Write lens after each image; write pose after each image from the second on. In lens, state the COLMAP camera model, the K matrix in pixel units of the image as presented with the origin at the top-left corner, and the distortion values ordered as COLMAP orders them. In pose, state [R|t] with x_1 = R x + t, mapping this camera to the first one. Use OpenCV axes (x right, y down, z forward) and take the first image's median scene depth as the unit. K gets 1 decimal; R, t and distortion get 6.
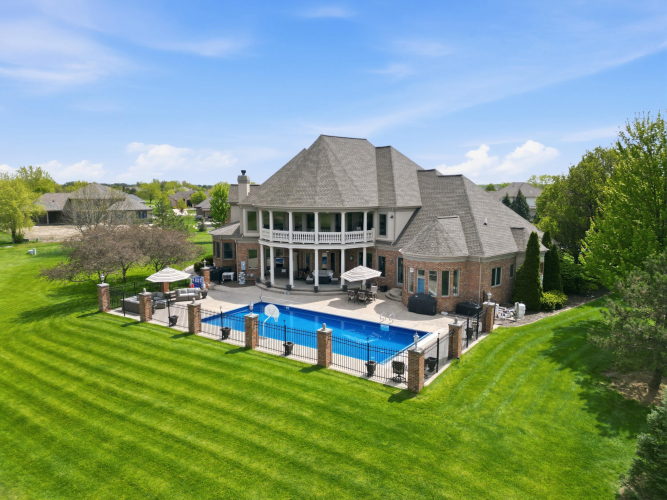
lens RADIAL K [[465.7, 0, 337.9], [0, 465.7, 250.0], [0, 0, 1]] dist [0.078827, -0.074998]
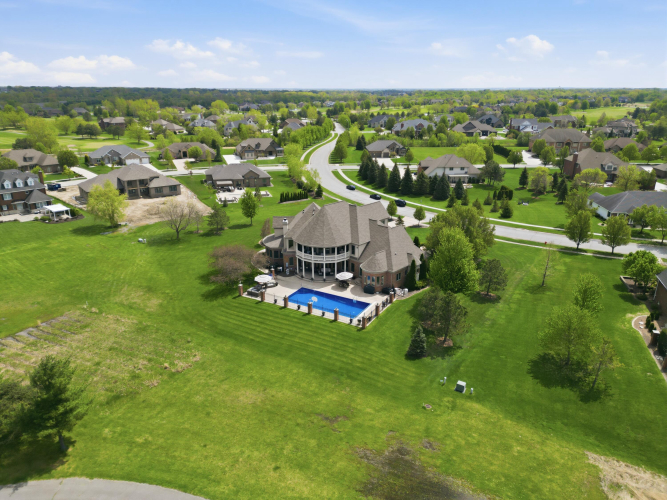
lens RADIAL K [[465.7, 0, 337.9], [0, 465.7, 250.0], [0, 0, 1]] dist [0.078827, -0.074998]
pose [[0.996917, -0.025344, 0.074251, -0.163431], [0.009709, 0.978965, 0.203797, -0.584714], [-0.077855, -0.202447, 0.976193, -1.353638]]
